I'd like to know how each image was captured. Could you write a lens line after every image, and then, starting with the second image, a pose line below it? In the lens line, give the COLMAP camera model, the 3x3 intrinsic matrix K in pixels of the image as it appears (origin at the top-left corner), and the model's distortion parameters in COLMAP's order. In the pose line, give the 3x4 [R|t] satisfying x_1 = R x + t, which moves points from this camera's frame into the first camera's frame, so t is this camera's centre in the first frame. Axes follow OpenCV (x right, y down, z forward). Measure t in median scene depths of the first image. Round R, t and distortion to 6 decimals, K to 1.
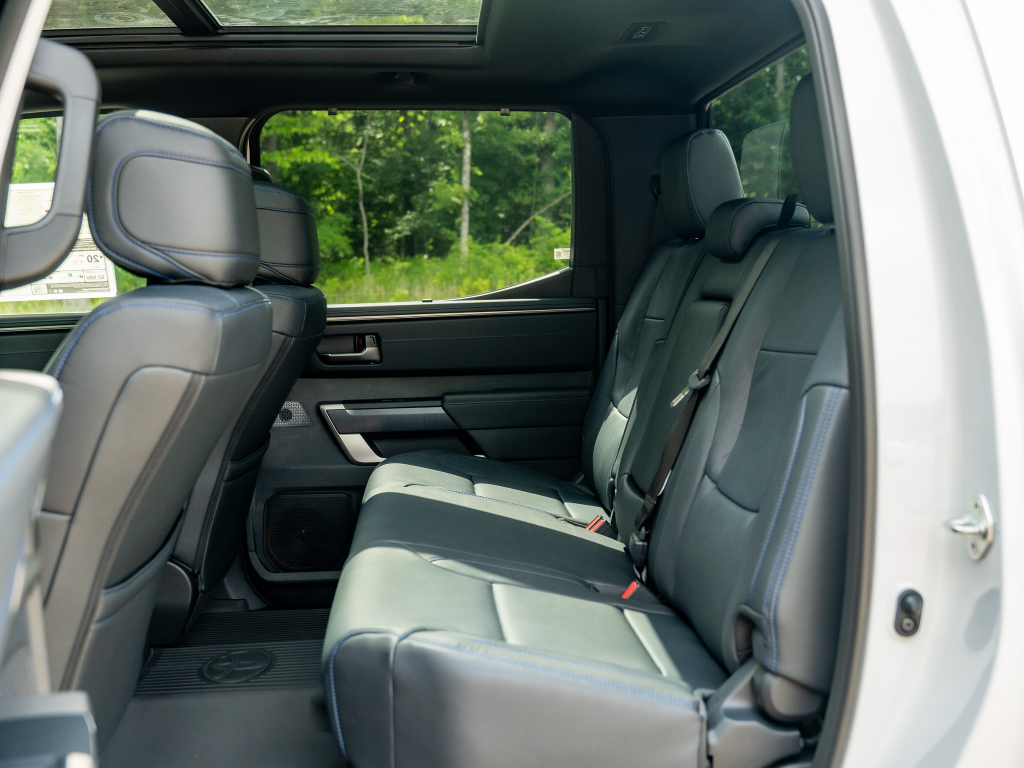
lens RADIAL K [[1194.2, 0, 521.7], [0, 1194.2, 381.6], [0, 0, 1]] dist [0.005389, 0.056695]
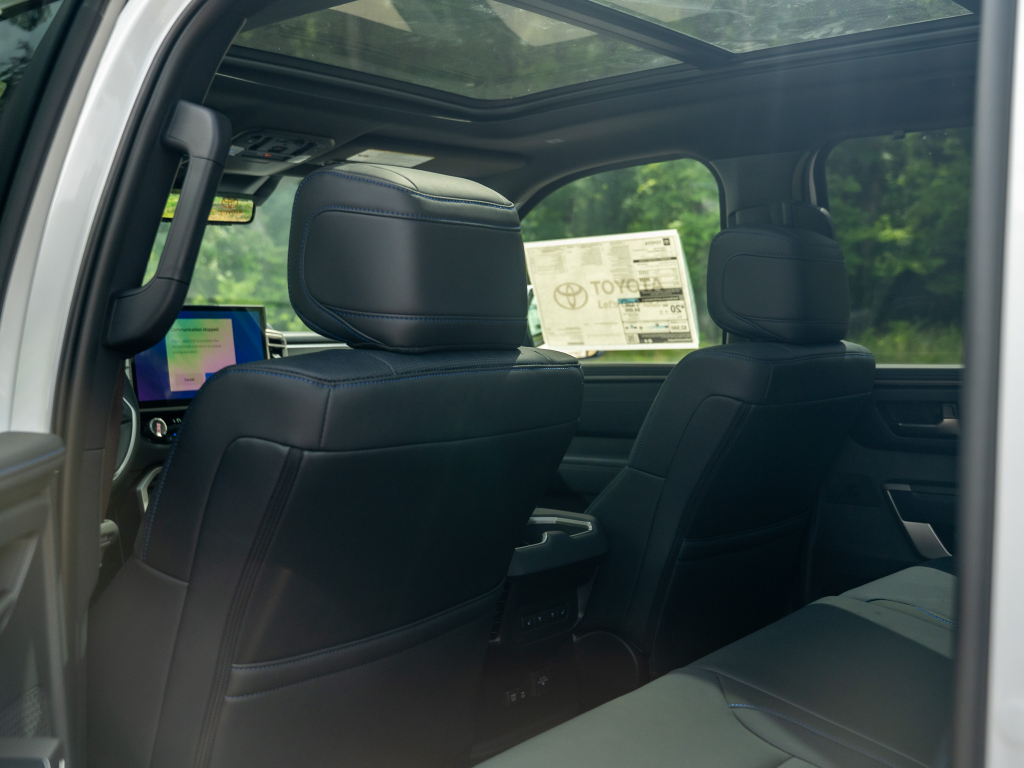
lens RADIAL K [[1205.4, 0, 512.0], [0, 1205.4, 384.0], [0, 0, 1]] dist [0.008726, 0.000488]
pose [[0.734035, 0.046268, -0.677534, 0.211413], [-0.067590, 0.997700, -0.005095, -0.027839], [0.675740, 0.049535, 0.735474, 0.193424]]
